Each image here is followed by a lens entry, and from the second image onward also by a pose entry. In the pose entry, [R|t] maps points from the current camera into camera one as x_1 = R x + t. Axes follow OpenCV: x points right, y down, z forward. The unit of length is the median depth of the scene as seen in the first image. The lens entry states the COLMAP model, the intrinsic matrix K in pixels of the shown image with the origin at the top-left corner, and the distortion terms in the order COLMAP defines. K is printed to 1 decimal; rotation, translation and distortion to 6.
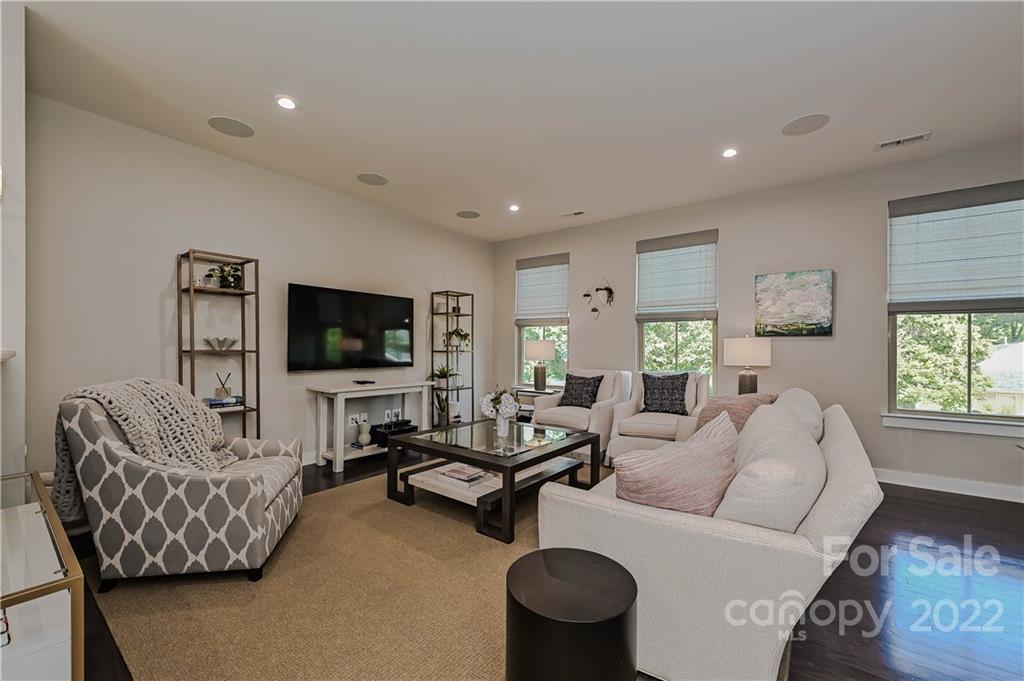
lens RADIAL K [[410.1, 0, 512.6], [0, 410.1, 345.5], [0, 0, 1]] dist [-0.002373, -0.000318]
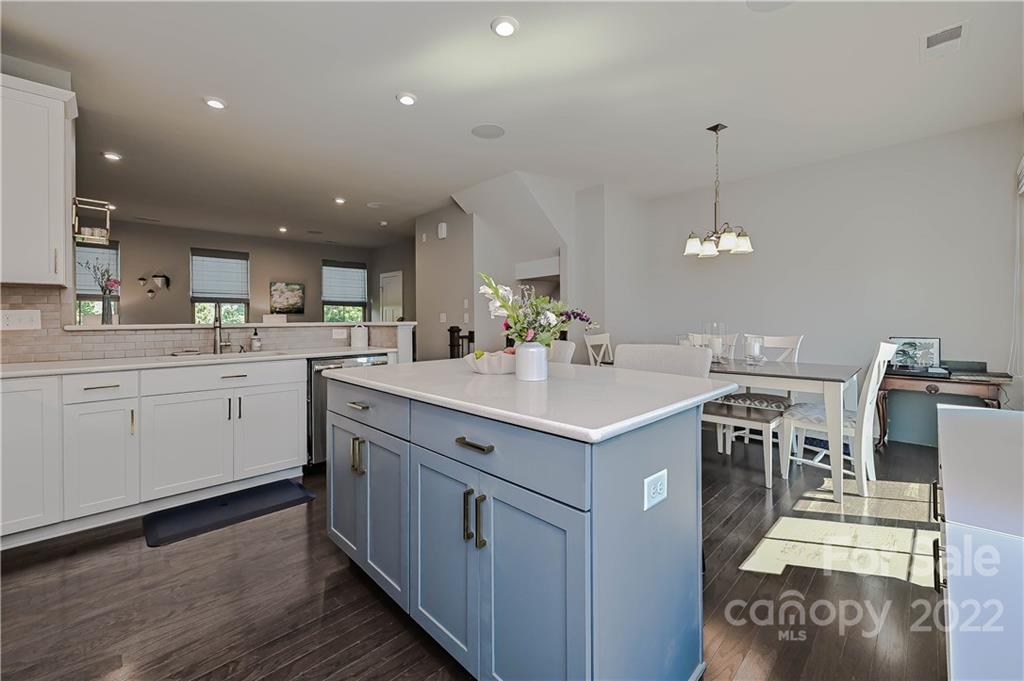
lens RADIAL K [[410.1, 0, 511.4], [0, 410.1, 319.1], [0, 0, 1]] dist [-0.002373, -0.000318]
pose [[0.150966, -0.007110, 0.988513, -1.099449], [-0.001709, 0.999971, 0.007454, -0.011463], [-0.988537, -0.002815, 0.150950, -0.401347]]
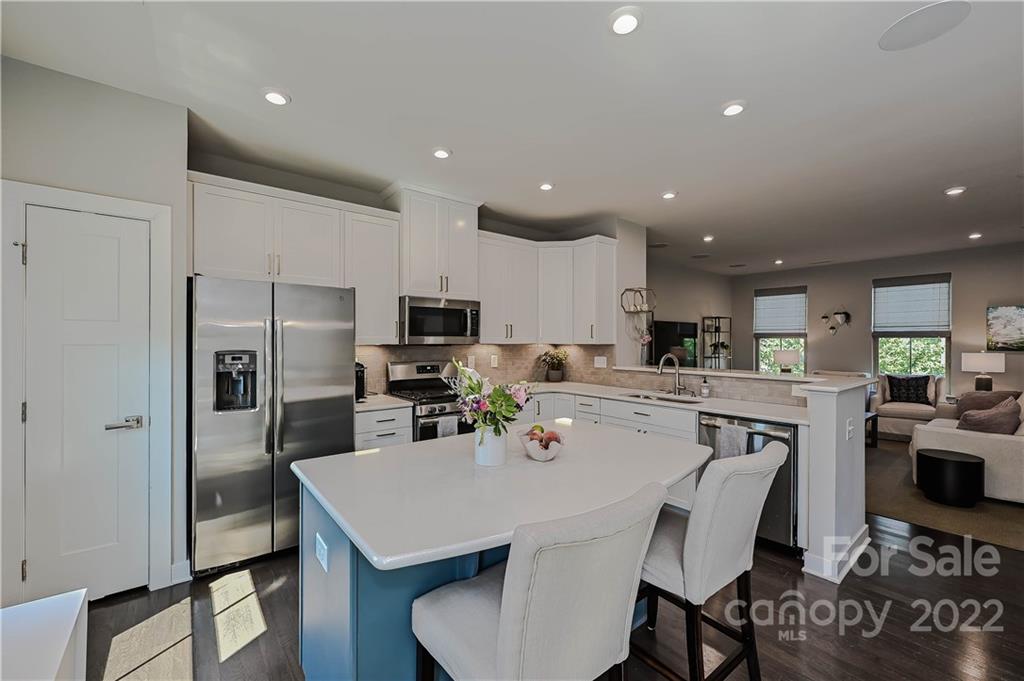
lens RADIAL K [[410.1, 0, 508.4], [0, 410.1, 339.5], [0, 0, 1]] dist [-0.002373, -0.000318]
pose [[0.970317, -0.003431, -0.241811, -0.628920], [0.003748, 0.999993, 0.000853, -0.064049], [0.241807, -0.001734, 0.970323, -0.719070]]
